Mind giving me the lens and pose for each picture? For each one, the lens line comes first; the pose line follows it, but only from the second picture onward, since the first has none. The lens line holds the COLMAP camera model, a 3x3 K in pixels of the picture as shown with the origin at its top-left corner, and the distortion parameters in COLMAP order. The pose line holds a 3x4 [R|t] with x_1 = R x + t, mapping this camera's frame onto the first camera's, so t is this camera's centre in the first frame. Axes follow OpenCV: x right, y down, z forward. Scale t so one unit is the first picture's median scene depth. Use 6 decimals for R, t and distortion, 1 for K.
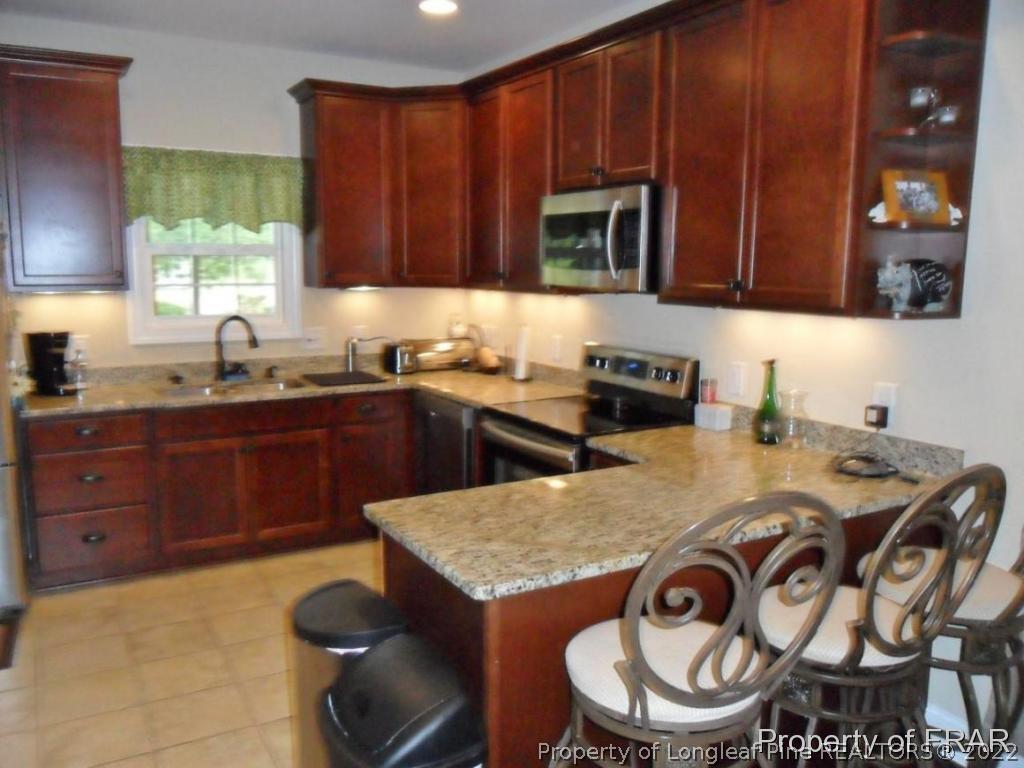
lens RADIAL K [[830.9, 0, 512.0], [0, 830.9, 384.0], [0, 0, 1]] dist [0.006993, 0.002486]
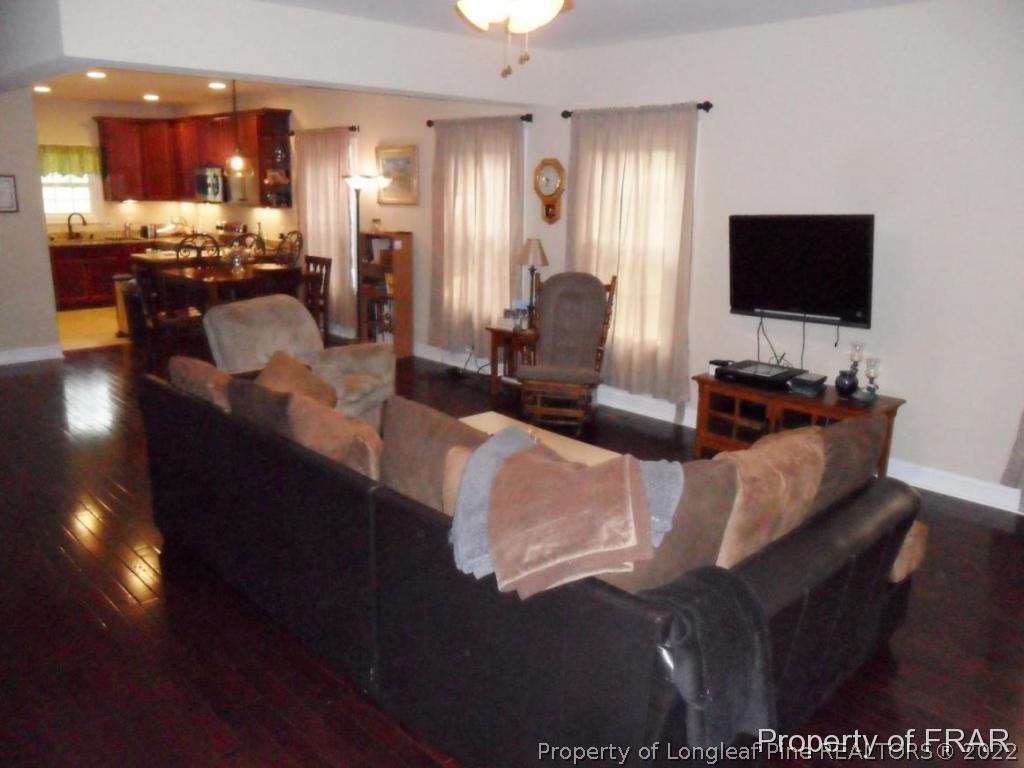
lens RADIAL K [[802.5, 0, 512.0], [0, 802.5, 384.0], [0, 0, 1]] dist [-0.049278, -0.001837]
pose [[0.968155, -0.049352, 0.245439, 0.307216], [0.023524, 0.993973, 0.107073, 0.194169], [-0.249244, -0.097889, 0.963481, -1.556980]]
